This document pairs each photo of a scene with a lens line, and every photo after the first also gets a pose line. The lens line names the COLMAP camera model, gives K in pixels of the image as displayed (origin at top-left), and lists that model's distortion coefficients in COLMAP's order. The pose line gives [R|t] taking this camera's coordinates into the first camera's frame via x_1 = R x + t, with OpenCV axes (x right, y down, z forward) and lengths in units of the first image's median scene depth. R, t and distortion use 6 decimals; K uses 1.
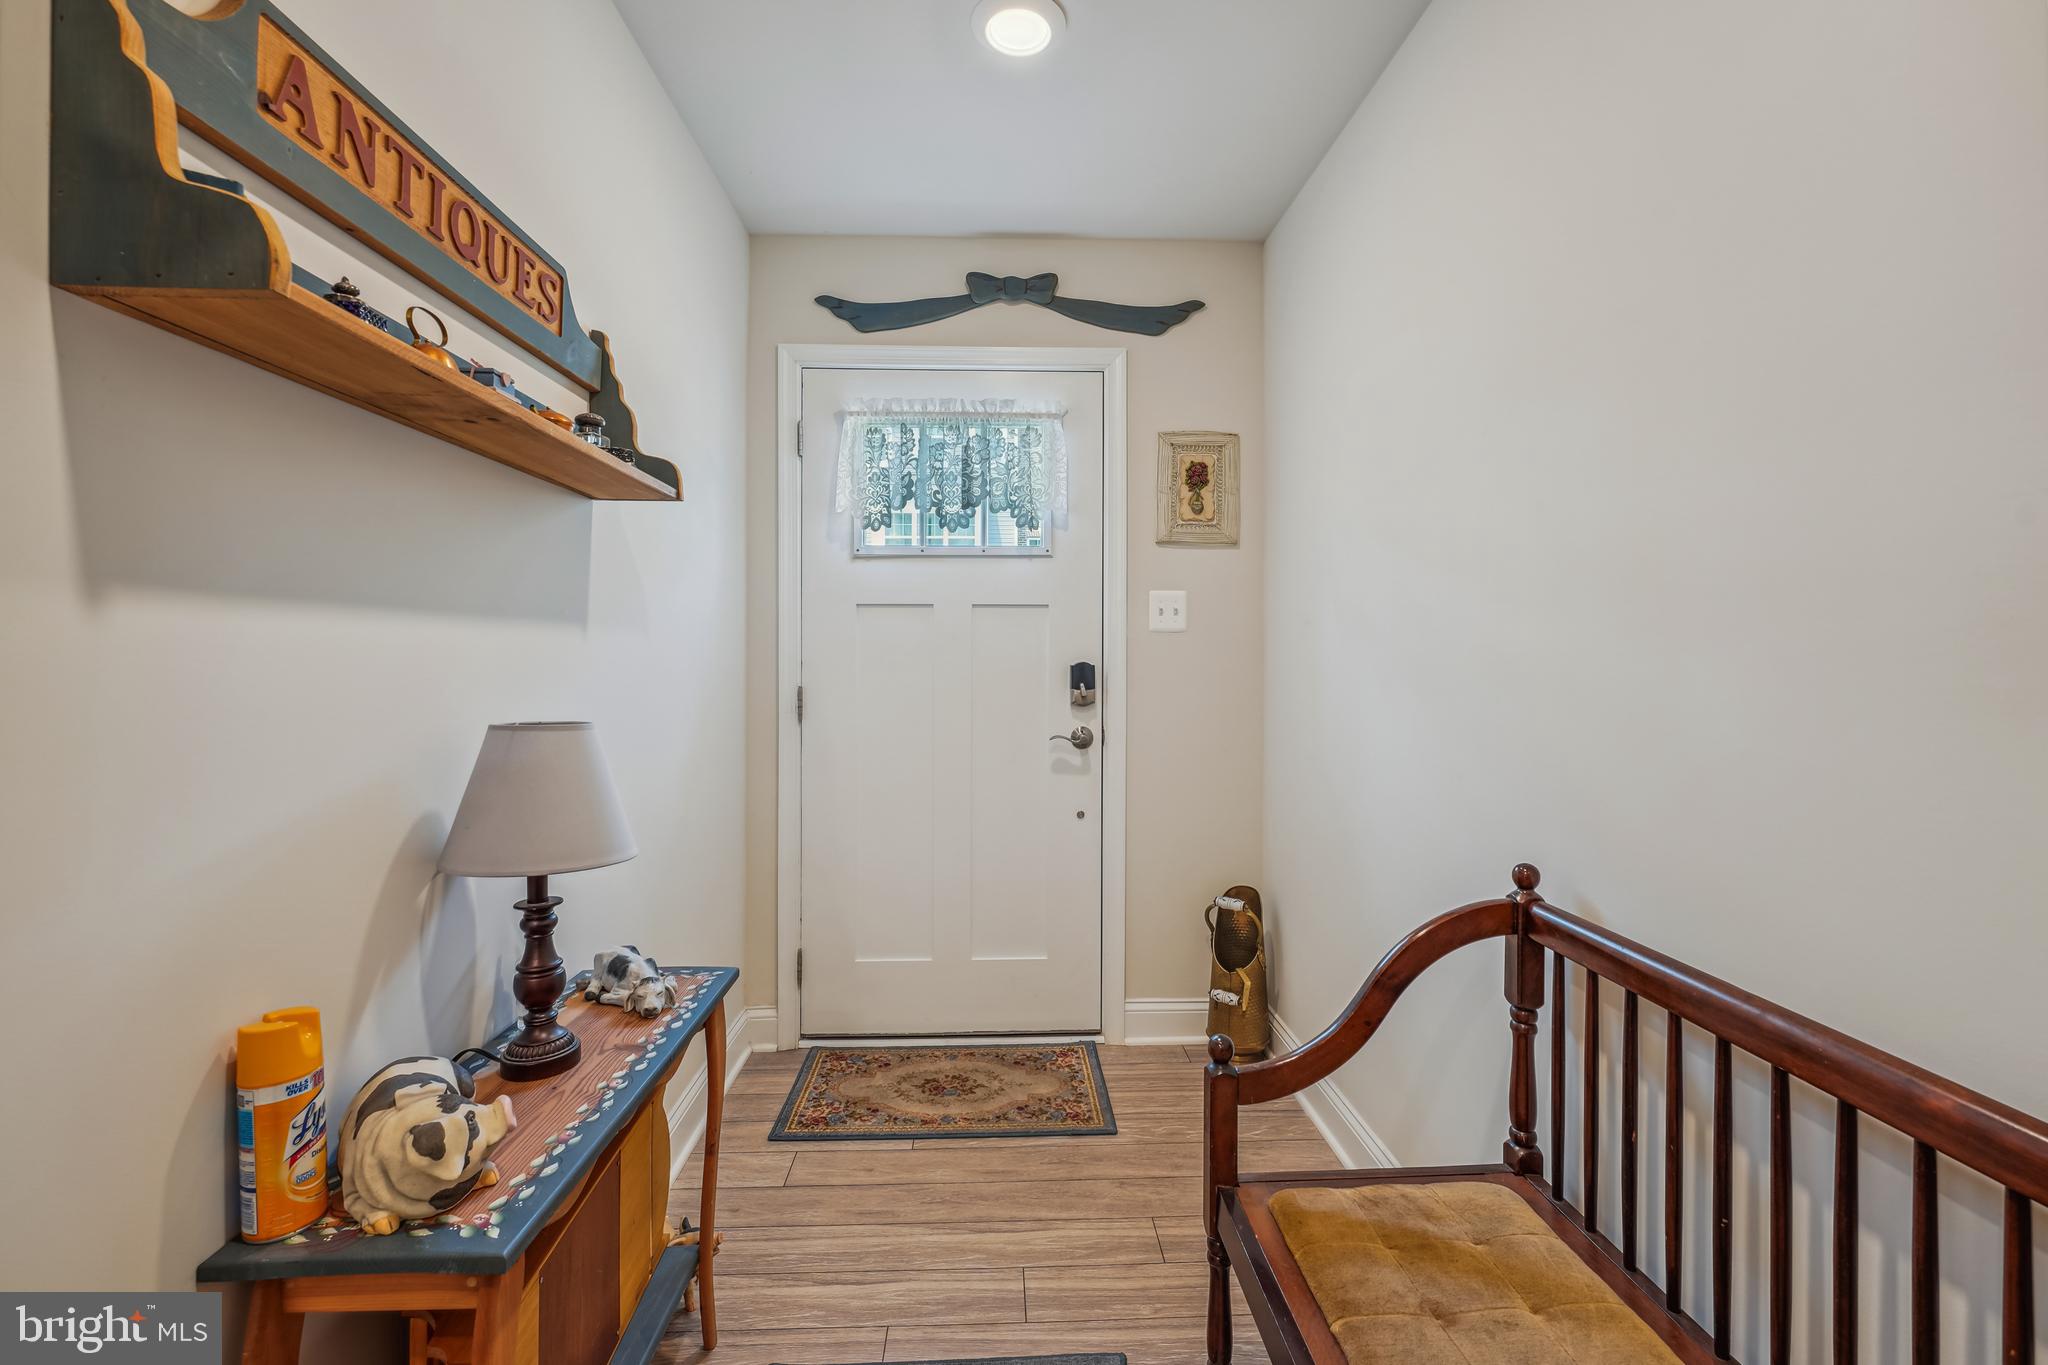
lens RADIAL K [[882.4, 0, 1023.3], [0, 882.4, 667.0], [0, 0, 1]] dist [-0.000505, -0.000113]
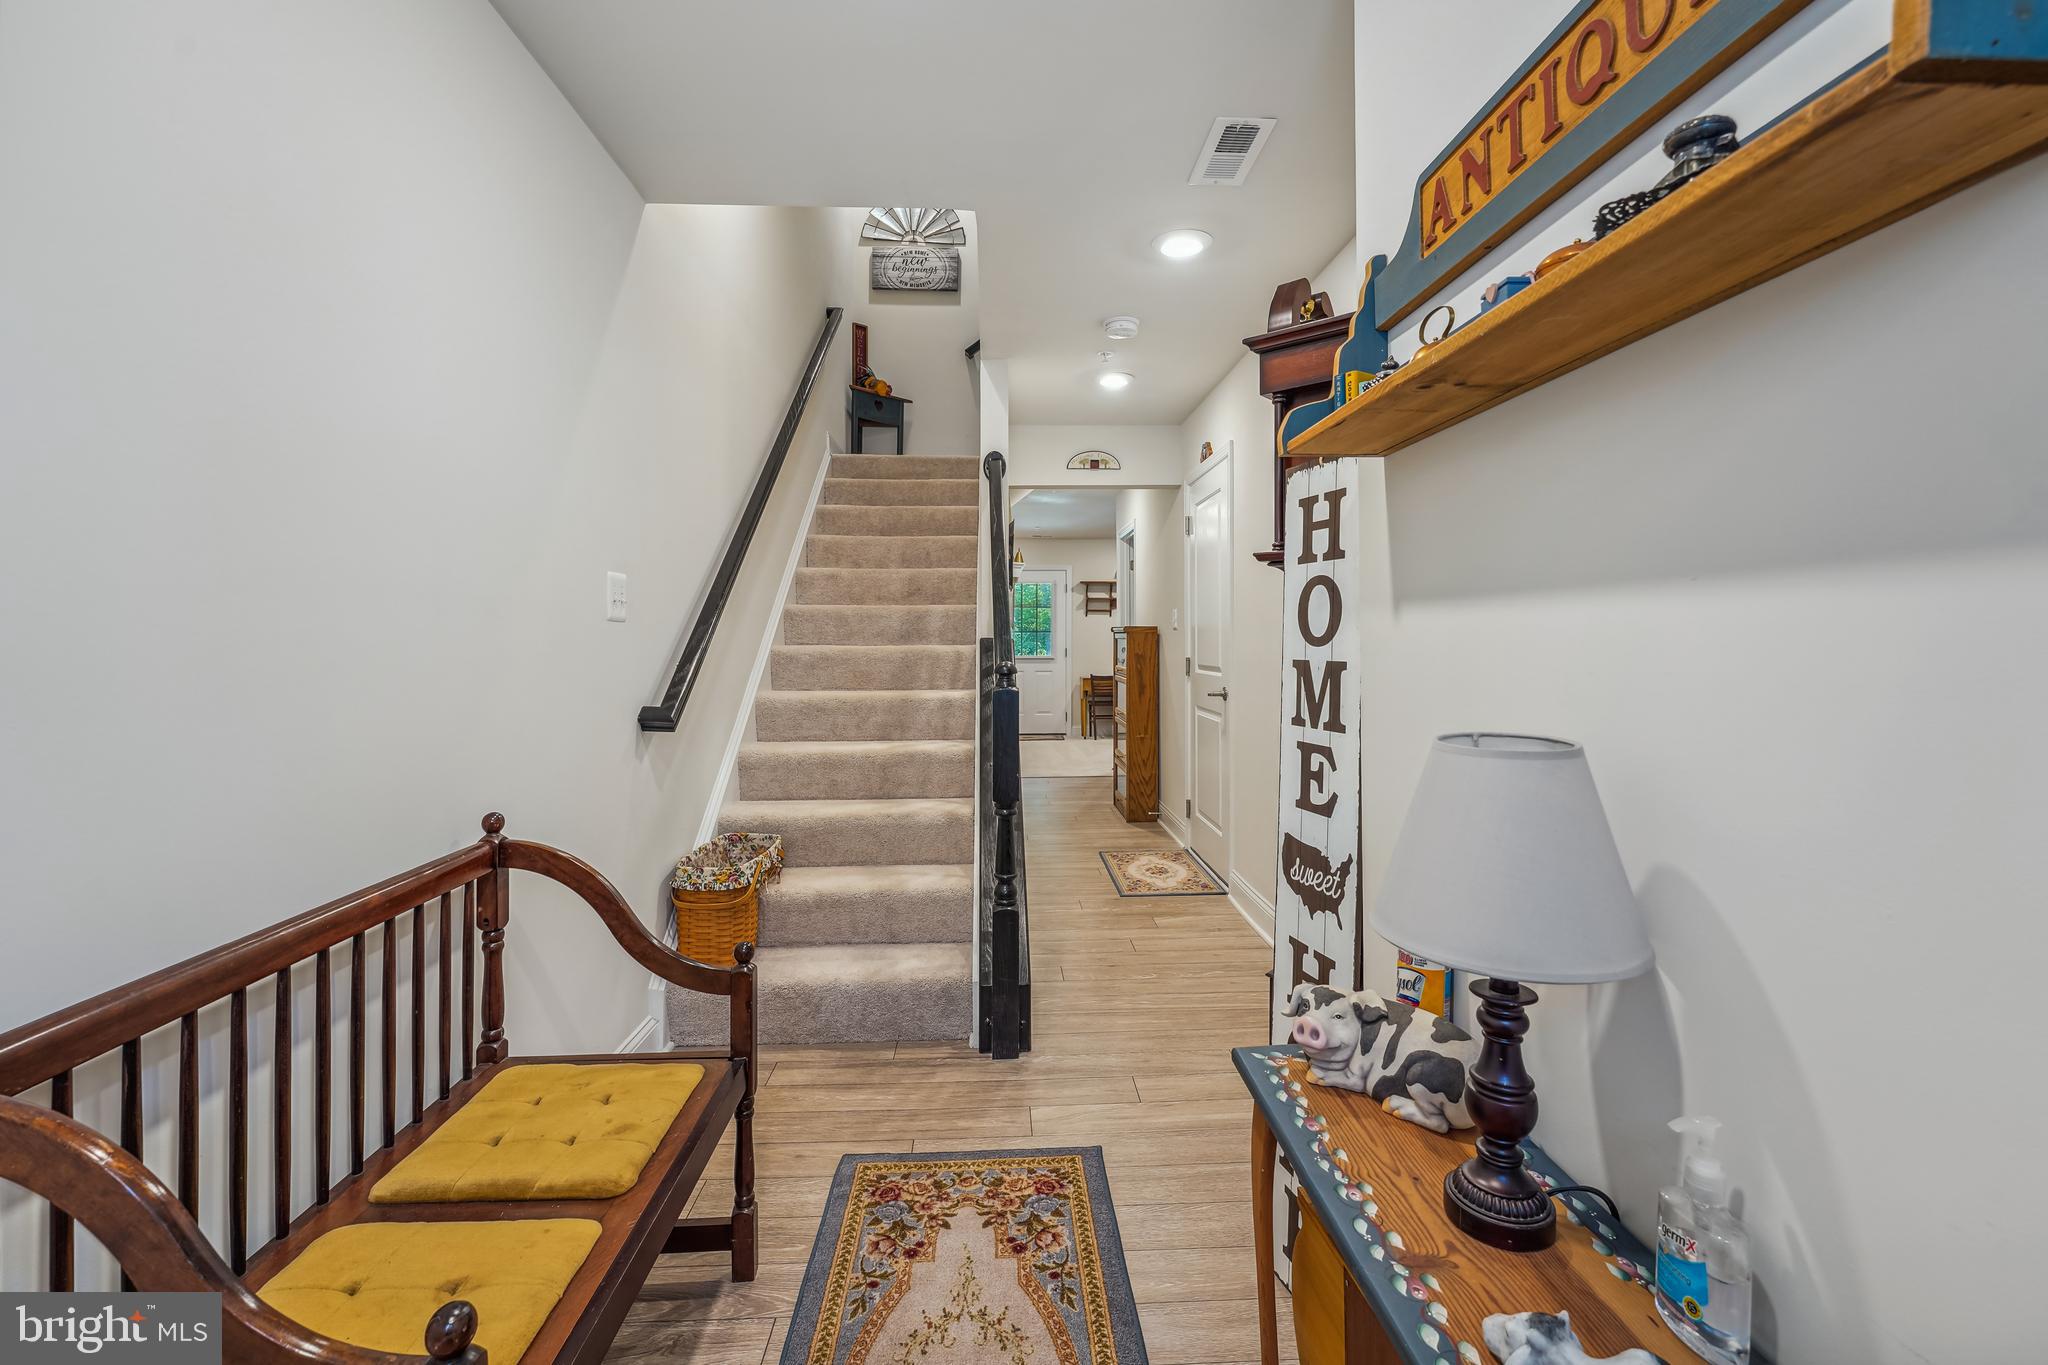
lens RADIAL K [[882.4, 0, 1024.7], [0, 882.4, 662.5], [0, 0, 1]] dist [-0.000505, -0.000113]
pose [[-0.999963, 0.004738, 0.007214, -0.192374], [0.004950, 0.999544, 0.029789, -0.017536], [-0.007070, 0.029824, -0.999530, 1.867496]]
